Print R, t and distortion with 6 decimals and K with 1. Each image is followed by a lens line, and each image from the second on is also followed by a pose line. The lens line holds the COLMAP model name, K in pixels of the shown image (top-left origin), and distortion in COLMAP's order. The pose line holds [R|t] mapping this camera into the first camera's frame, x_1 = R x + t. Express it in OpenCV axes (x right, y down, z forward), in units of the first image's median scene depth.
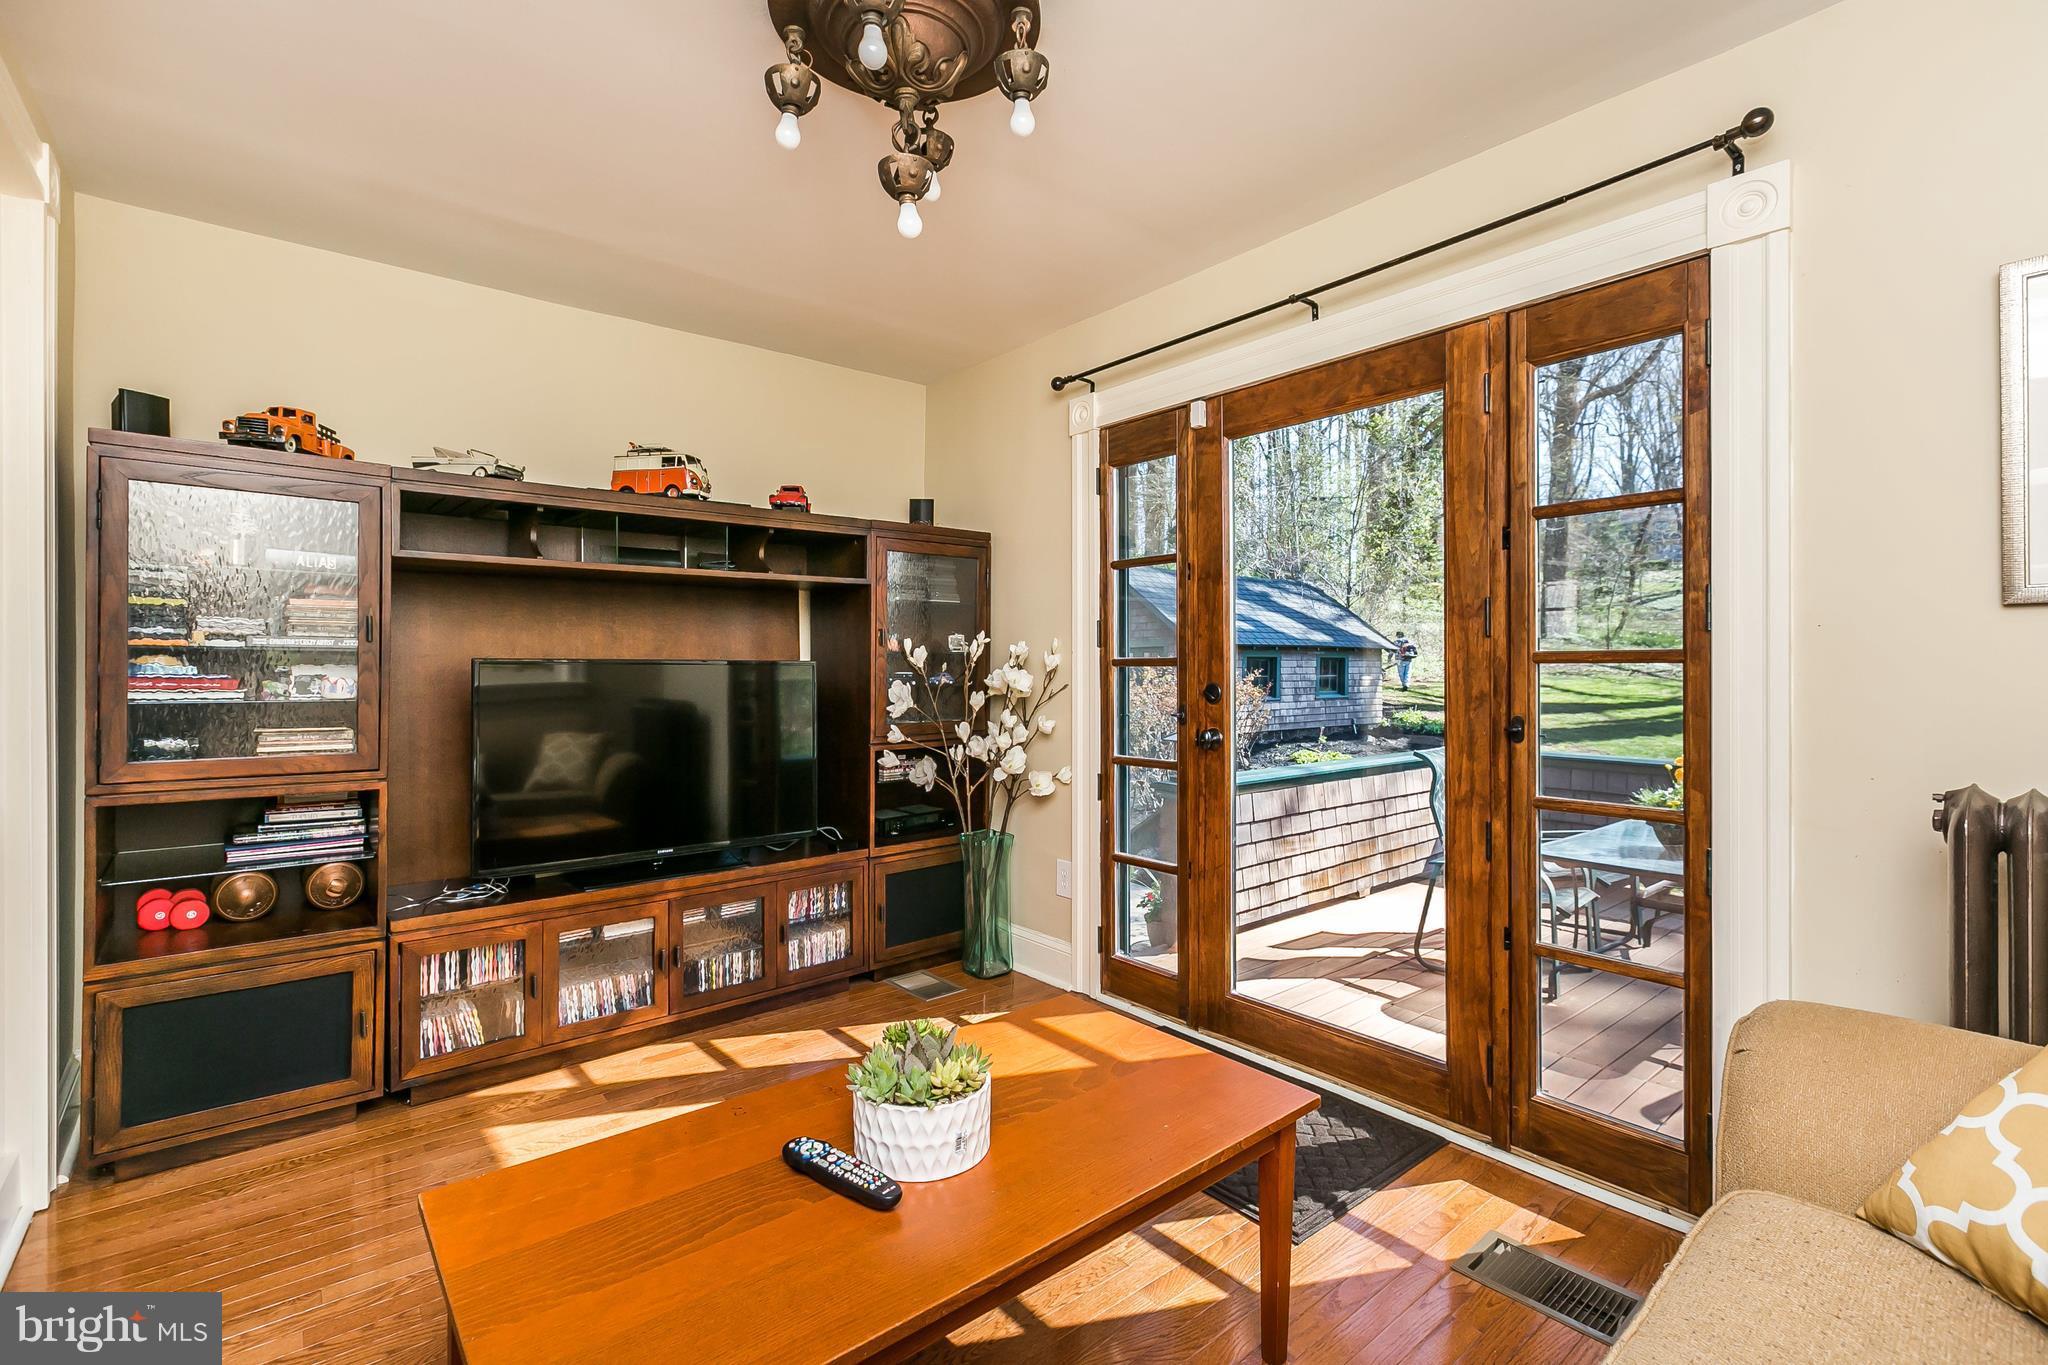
lens RADIAL K [[920.7, 0, 1027.2], [0, 920.7, 666.8], [0, 0, 1]] dist [-0.000170, -0.000097]
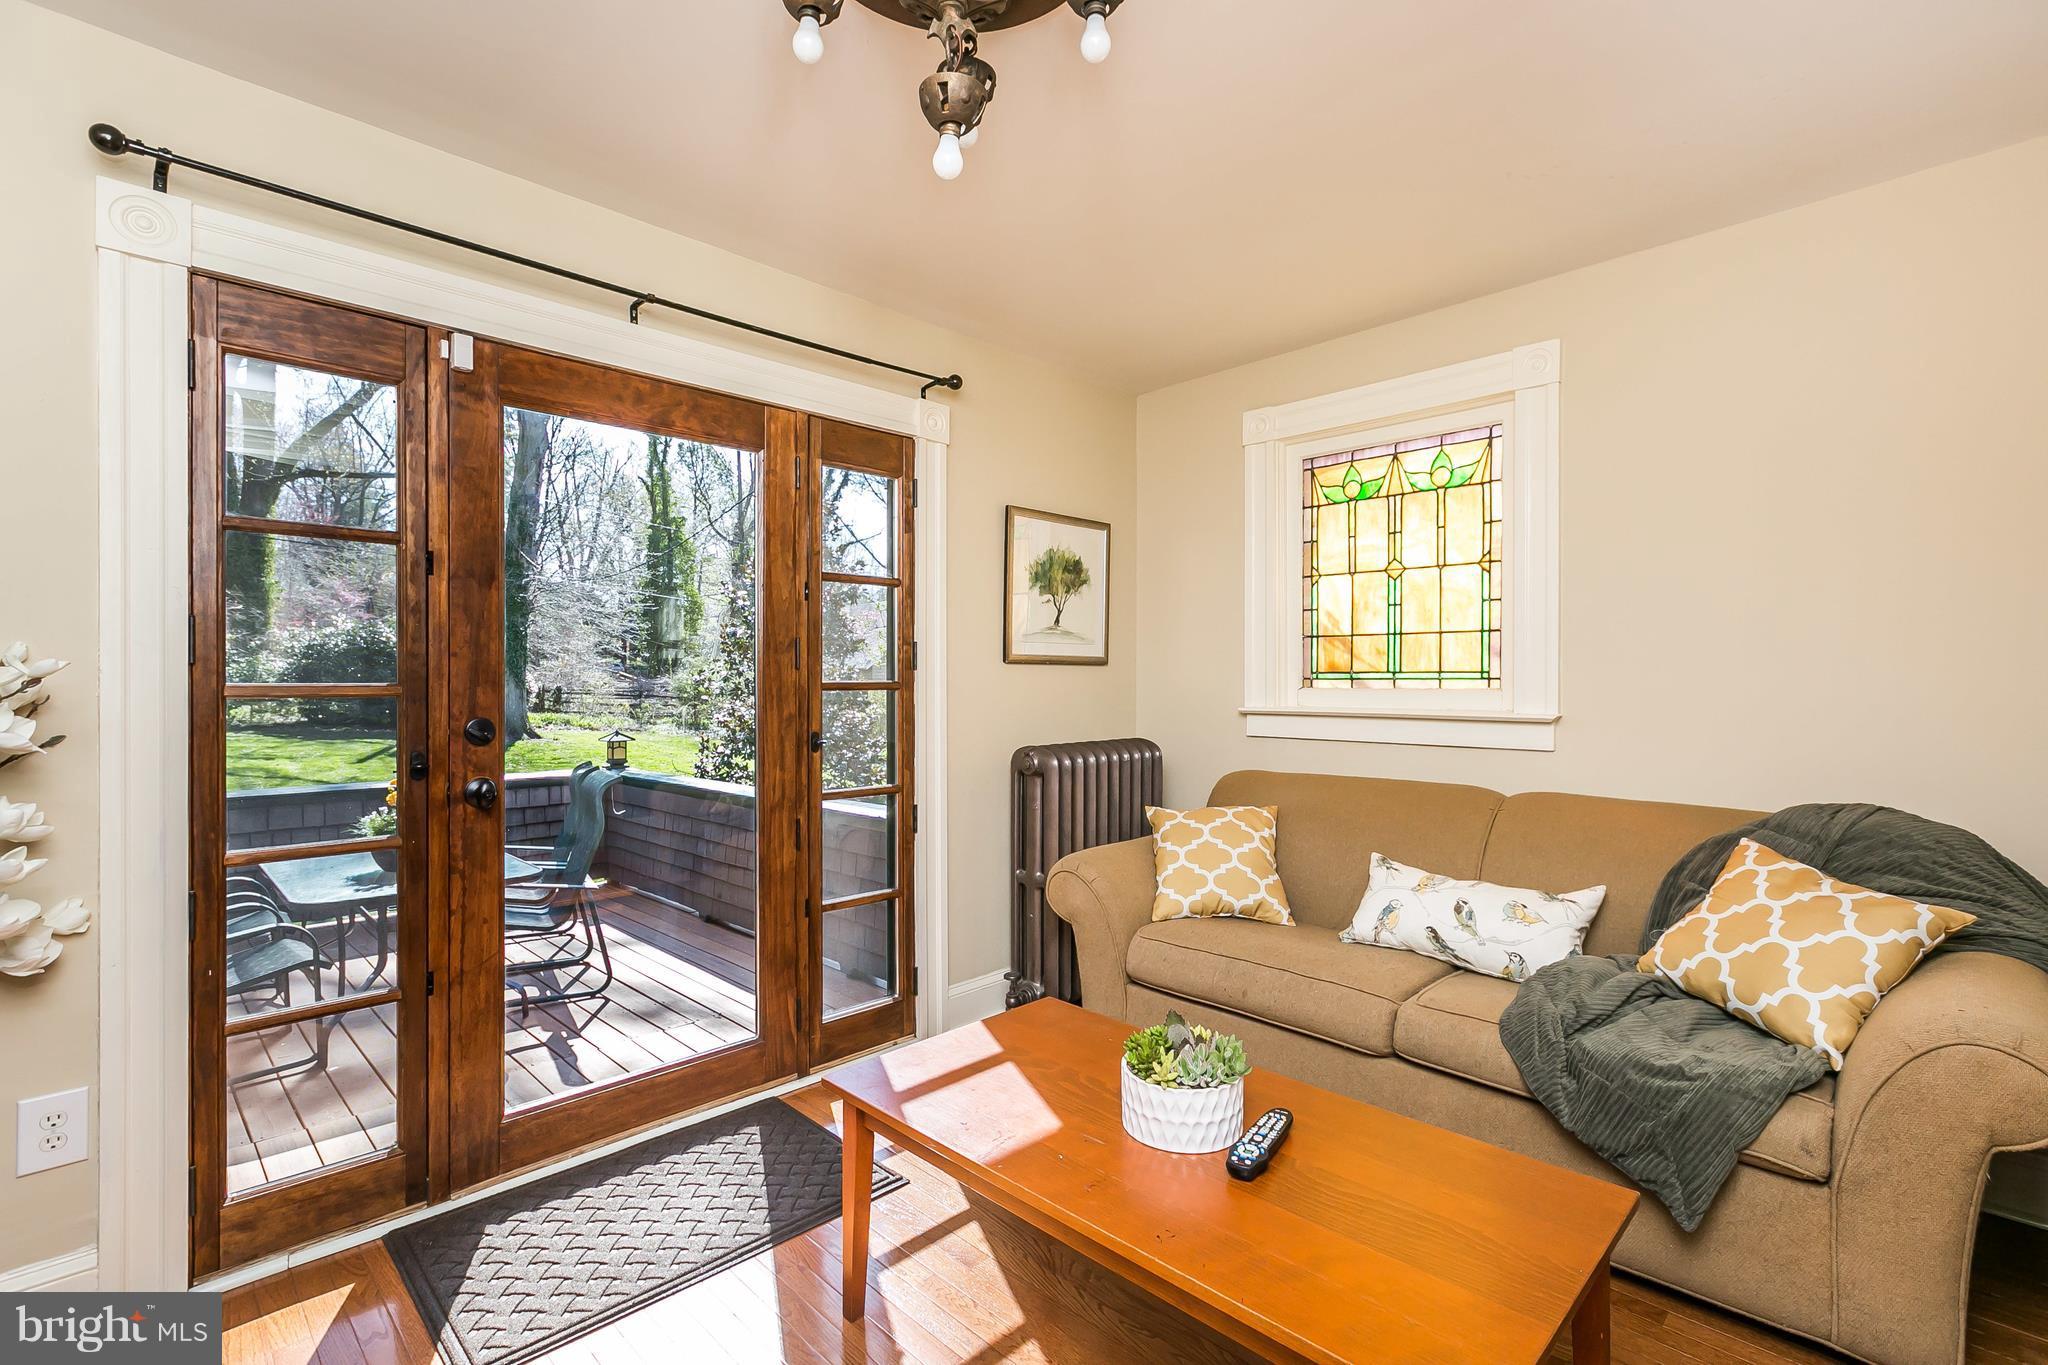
lens RADIAL K [[920.7, 0, 1026.8], [0, 920.7, 686.5], [0, 0, 1]] dist [-0.000170, -0.000097]
pose [[-0.095372, -0.004140, 0.995433, -0.748561], [-0.000612, 0.999991, 0.004100, -0.014700], [-0.995442, -0.000218, -0.095373, 0.797689]]
